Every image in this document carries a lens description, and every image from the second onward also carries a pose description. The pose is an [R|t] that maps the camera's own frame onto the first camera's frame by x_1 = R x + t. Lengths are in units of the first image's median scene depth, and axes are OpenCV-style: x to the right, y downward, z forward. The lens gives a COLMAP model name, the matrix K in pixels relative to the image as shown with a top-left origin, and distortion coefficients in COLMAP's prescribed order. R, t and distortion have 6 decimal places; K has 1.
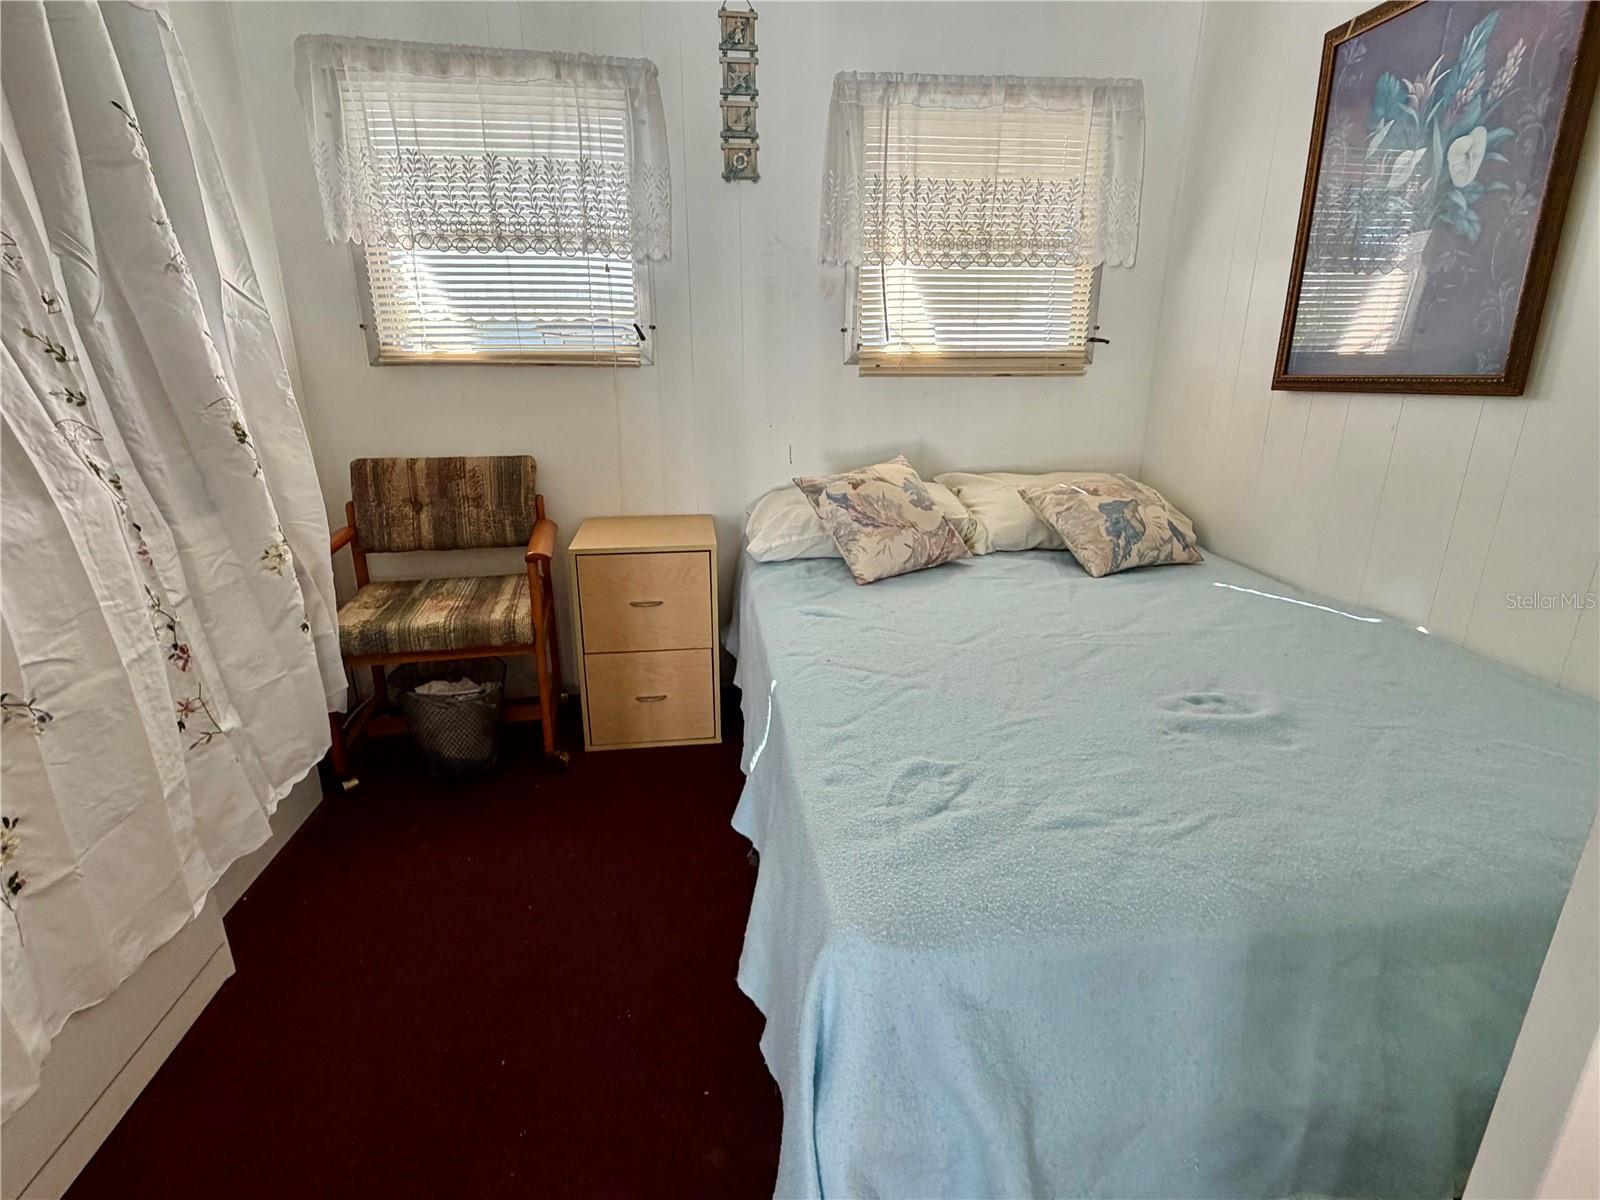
lens RADIAL K [[787.8, 0, 796.9], [0, 787.8, 598.8], [0, 0, 1]] dist [0.000975, -0.000612]
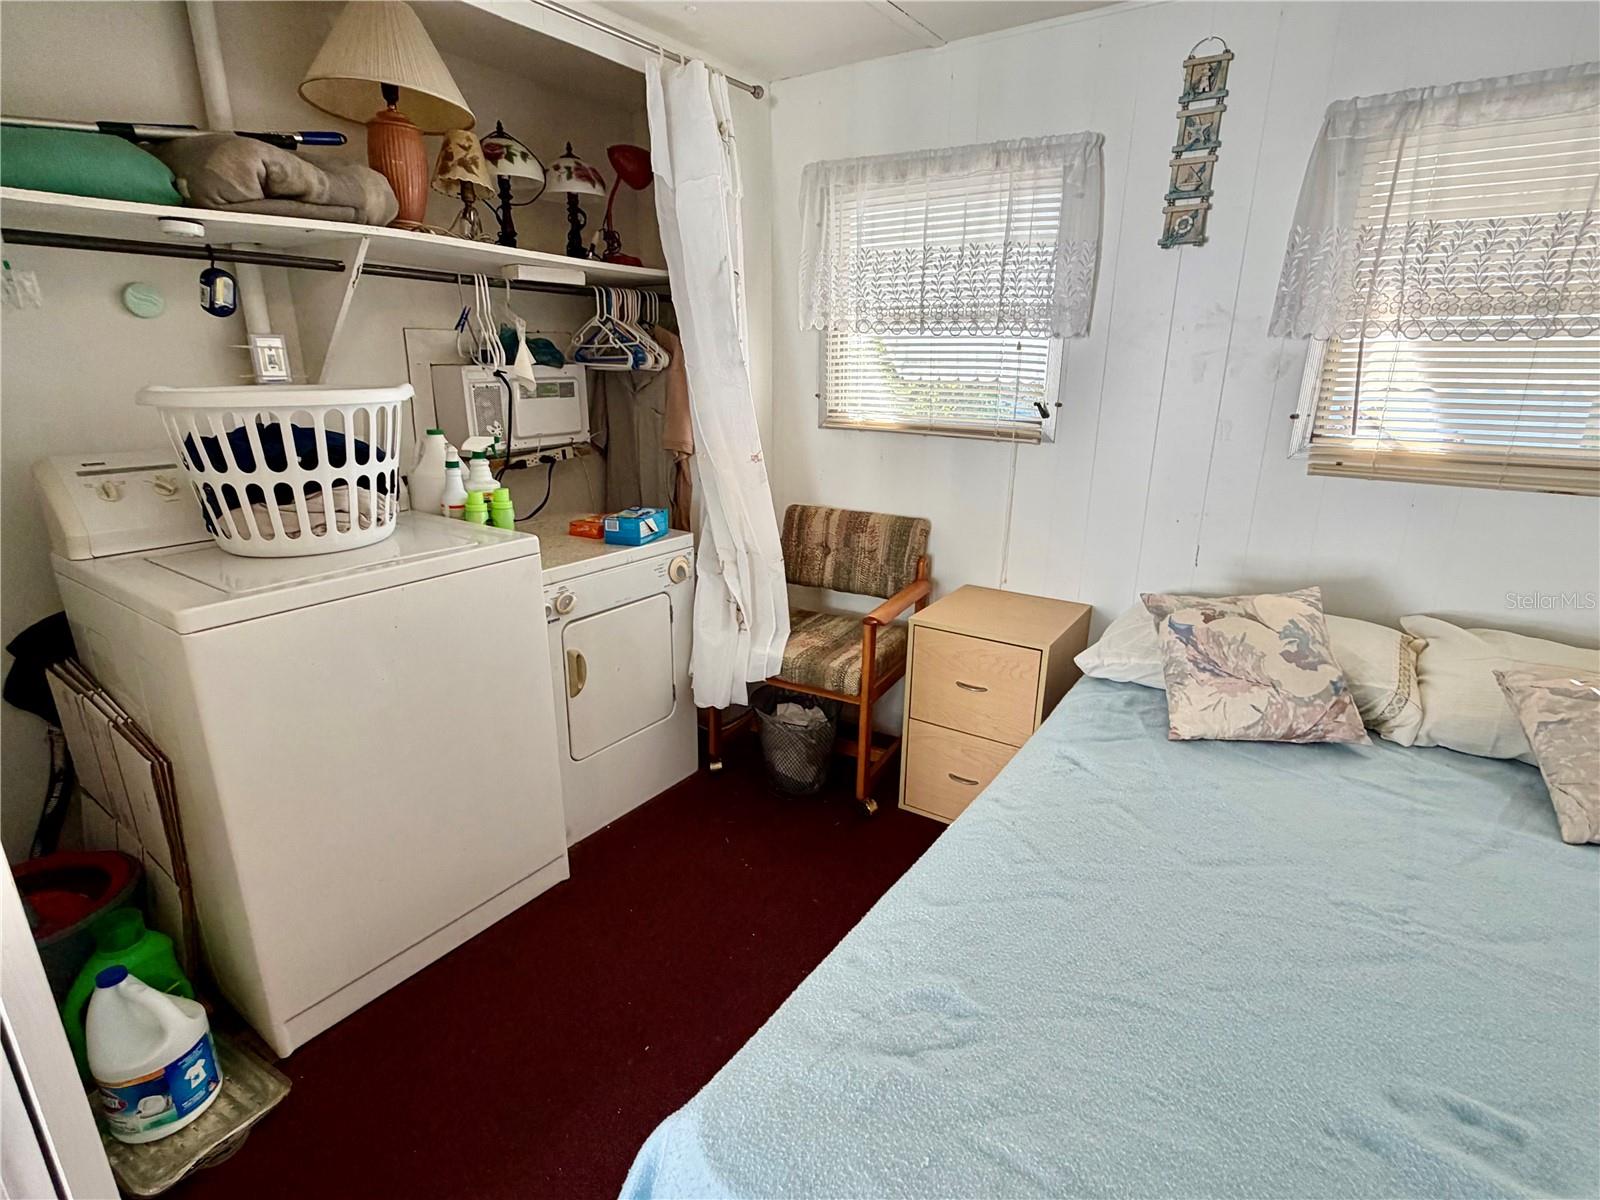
lens RADIAL K [[787.8, 0, 796.4], [0, 787.8, 599.7], [0, 0, 1]] dist [0.000975, -0.000612]
pose [[0.753237, 0.196444, -0.627729, 0.241498], [-0.207537, 0.976589, 0.056586, -0.110881], [0.624149, 0.087655, 0.776373, 0.089655]]
